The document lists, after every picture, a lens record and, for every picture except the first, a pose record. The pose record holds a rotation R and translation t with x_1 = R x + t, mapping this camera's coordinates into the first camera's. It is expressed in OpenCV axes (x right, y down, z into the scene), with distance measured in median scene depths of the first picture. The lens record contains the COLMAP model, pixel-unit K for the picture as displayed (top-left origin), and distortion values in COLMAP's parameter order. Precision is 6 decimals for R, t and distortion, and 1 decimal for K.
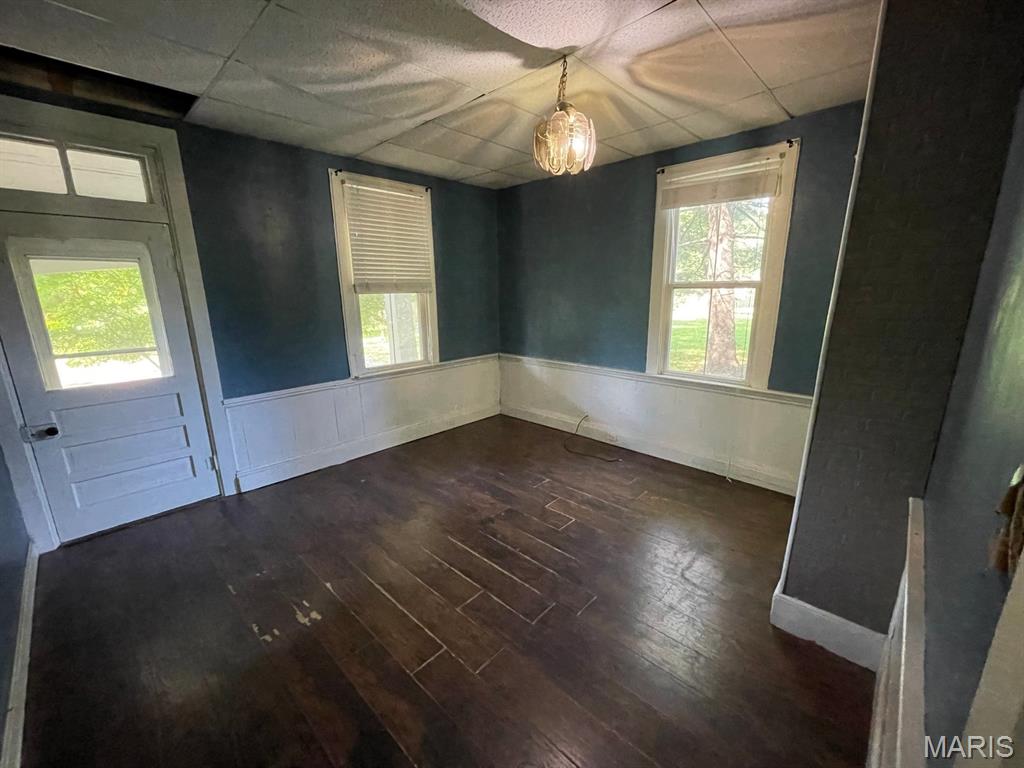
lens RADIAL K [[410.4, 0, 511.7], [0, 410.4, 386.4], [0, 0, 1]] dist [0.008184, 0.000500]
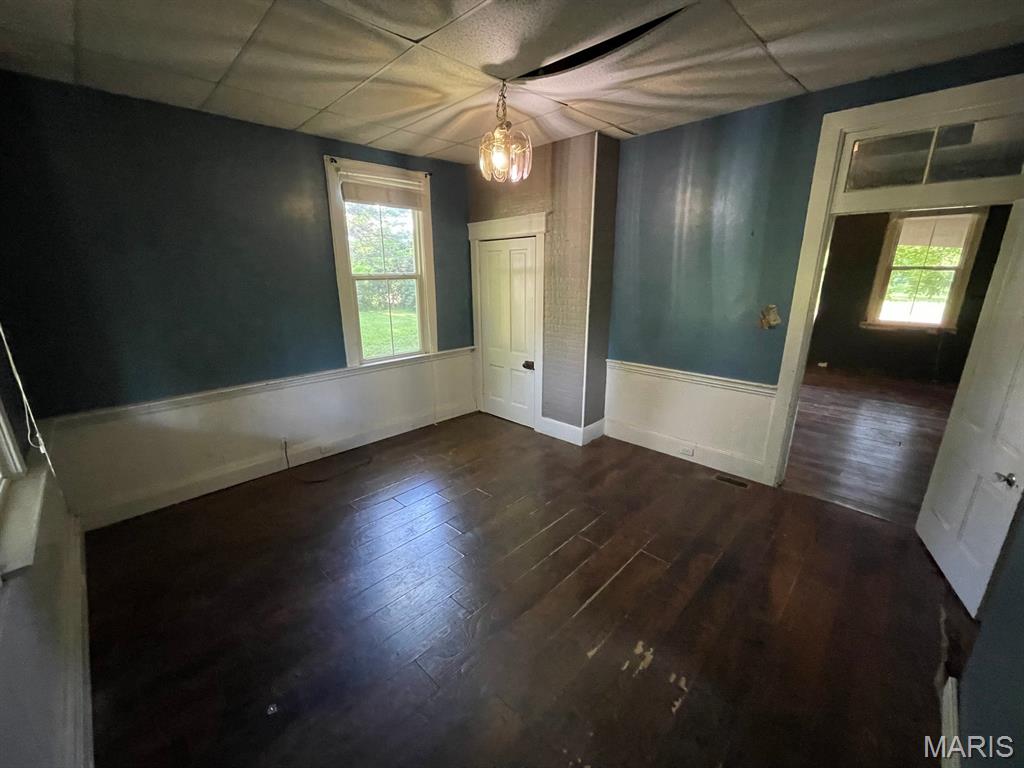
lens RADIAL K [[410.4, 0, 510.5], [0, 410.4, 384.2], [0, 0, 1]] dist [0.008184, 0.000500]
pose [[0.034151, -0.259760, 0.965069, -0.733940], [0.242316, 0.938972, 0.244161, -0.166188], [-0.969596, 0.225513, 0.095011, 0.644087]]
